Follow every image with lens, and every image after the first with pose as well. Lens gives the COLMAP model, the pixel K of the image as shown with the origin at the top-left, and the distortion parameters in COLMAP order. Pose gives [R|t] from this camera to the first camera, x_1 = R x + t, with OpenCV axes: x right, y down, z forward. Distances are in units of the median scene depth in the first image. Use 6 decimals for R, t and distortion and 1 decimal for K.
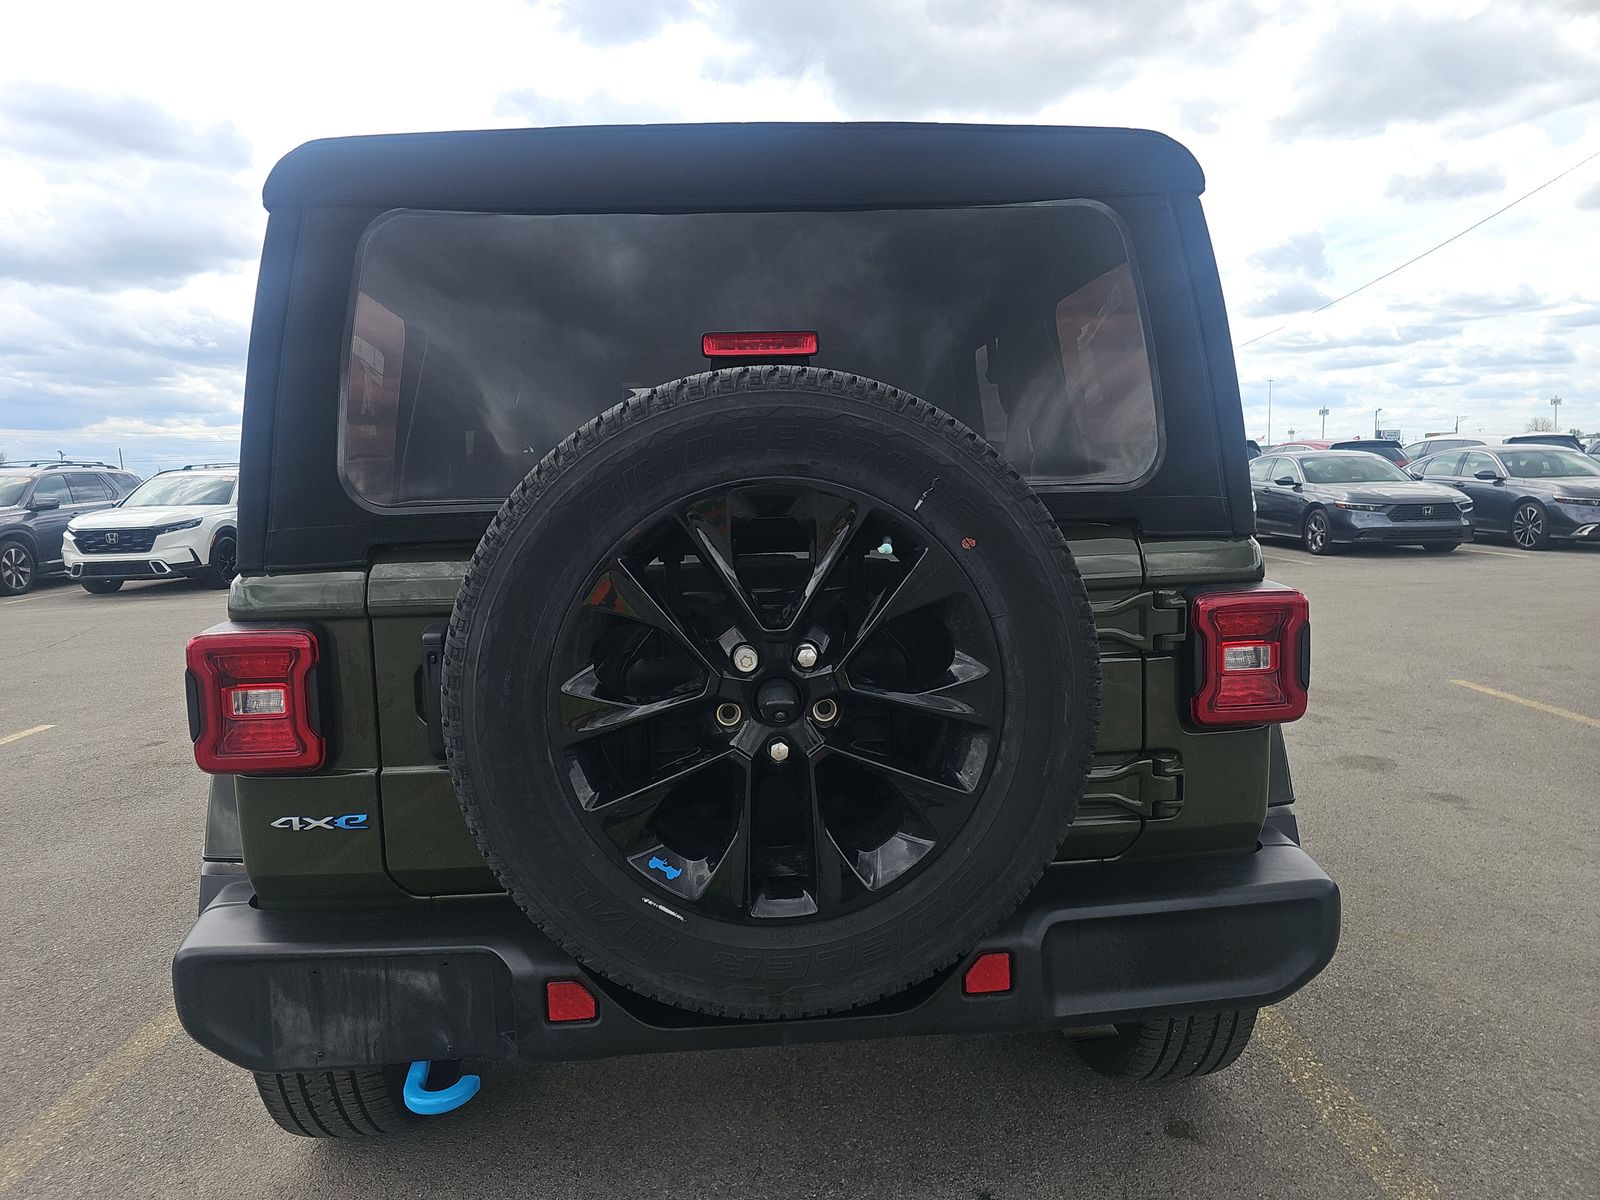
lens RADIAL K [[1072.3, 0, 800.0], [0, 1072.3, 600.0], [0, 0, 1]] dist [0.038535, -0.034224]
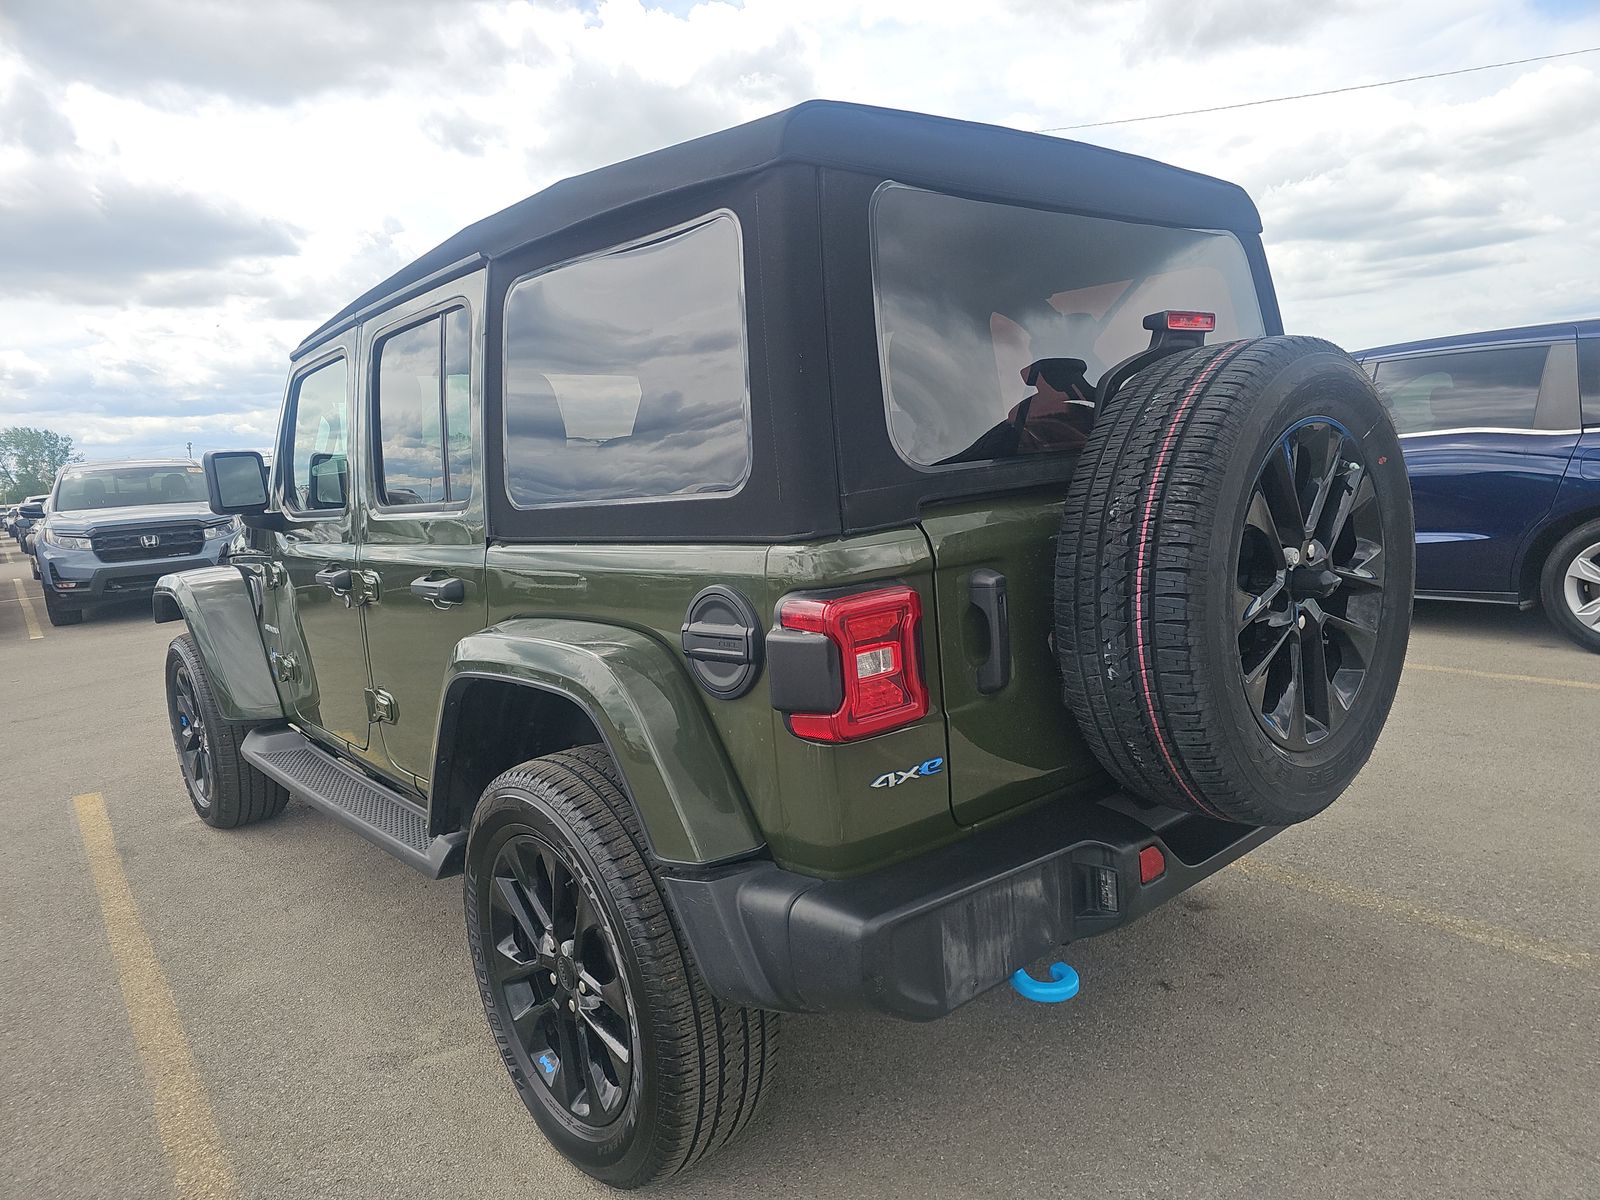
lens RADIAL K [[1040.1, 0, 800.0], [0, 1040.1, 600.0], [0, 0, 1]] dist [0.036790, -0.001241]
pose [[0.802605, -0.113288, 0.585654, -0.102775], [0.114808, 0.992781, 0.034704, -0.000392], [-0.585358, 0.039384, 0.809818, 0.023861]]
